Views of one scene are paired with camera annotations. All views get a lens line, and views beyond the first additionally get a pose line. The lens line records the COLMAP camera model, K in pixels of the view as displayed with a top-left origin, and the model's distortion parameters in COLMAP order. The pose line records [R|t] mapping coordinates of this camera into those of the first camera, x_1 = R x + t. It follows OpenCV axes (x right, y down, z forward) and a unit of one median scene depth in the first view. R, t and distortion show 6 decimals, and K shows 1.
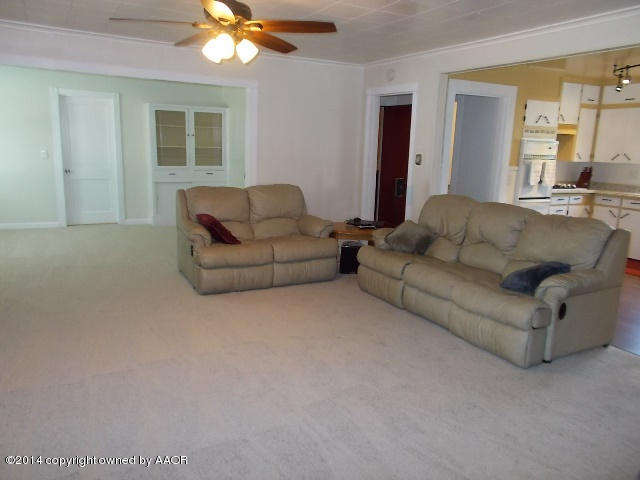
lens RADIAL K [[500.8, 0, 320.0], [0, 500.8, 240.0], [0, 0, 1]] dist [0.008004, -0.001655]
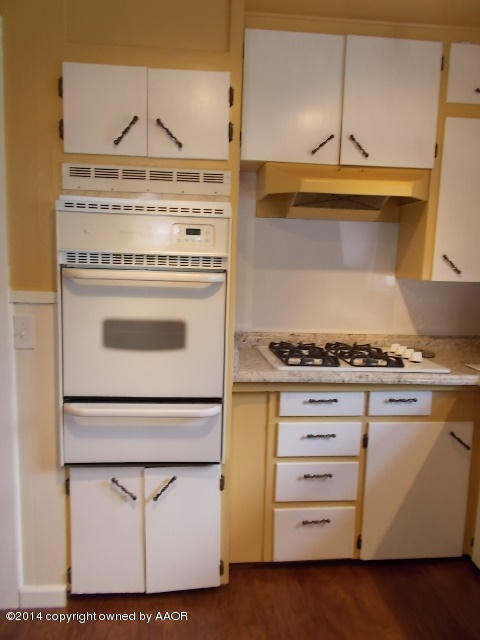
lens RADIAL K [[500.8, 0, 240.0], [0, 500.8, 320.0], [0, 0, 1]] dist [0.008004, -0.001655]
pose [[0.925623, 0.040808, -0.376240, 0.693388], [-0.069945, 0.995489, -0.064105, -0.135825], [0.371927, 0.085653, 0.924302, 0.876715]]
